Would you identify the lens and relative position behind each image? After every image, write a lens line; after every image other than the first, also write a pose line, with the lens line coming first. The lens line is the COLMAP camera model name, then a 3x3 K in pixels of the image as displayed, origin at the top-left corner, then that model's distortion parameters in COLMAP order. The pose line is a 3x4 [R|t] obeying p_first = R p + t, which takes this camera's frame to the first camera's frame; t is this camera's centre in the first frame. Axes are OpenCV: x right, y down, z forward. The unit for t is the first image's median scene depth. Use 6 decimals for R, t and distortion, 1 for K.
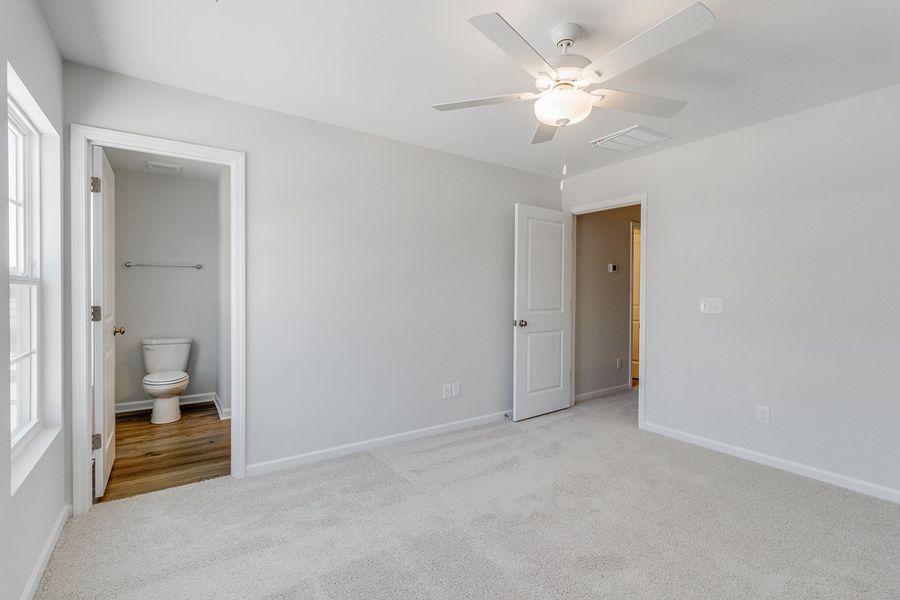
lens RADIAL K [[438.6, 0, 450.0], [0, 438.6, 300.0], [0, 0, 1]] dist [-0.005800, 0.000317]
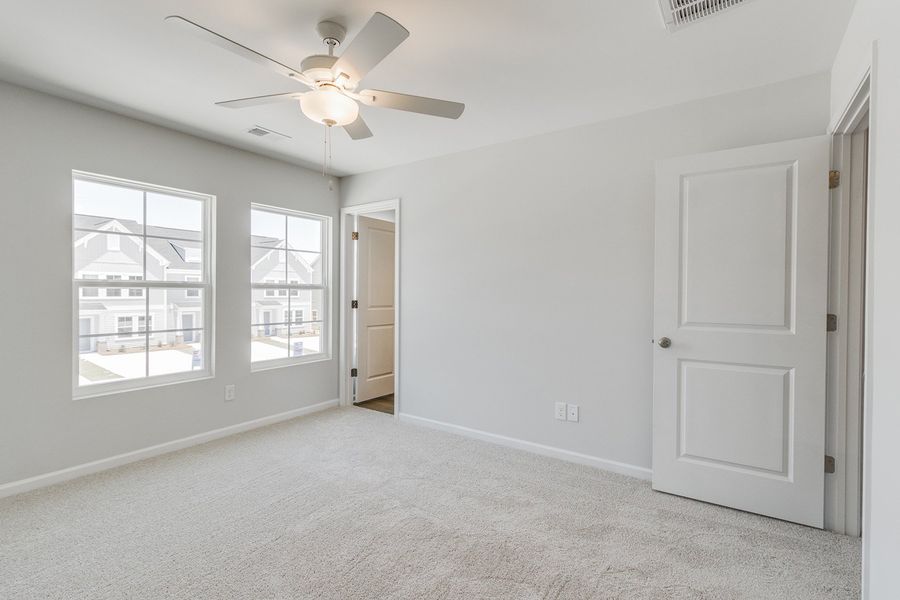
lens RADIAL K [[402.5, 0, 422.1], [0, 402.5, 298.6], [0, 0, 1]] dist [0.000534, 0.000152]
pose [[0.323265, 0.013044, -0.946218, 0.716740], [-0.021290, 0.999752, 0.006509, -0.009442], [0.946069, 0.018041, 0.323463, 0.548986]]
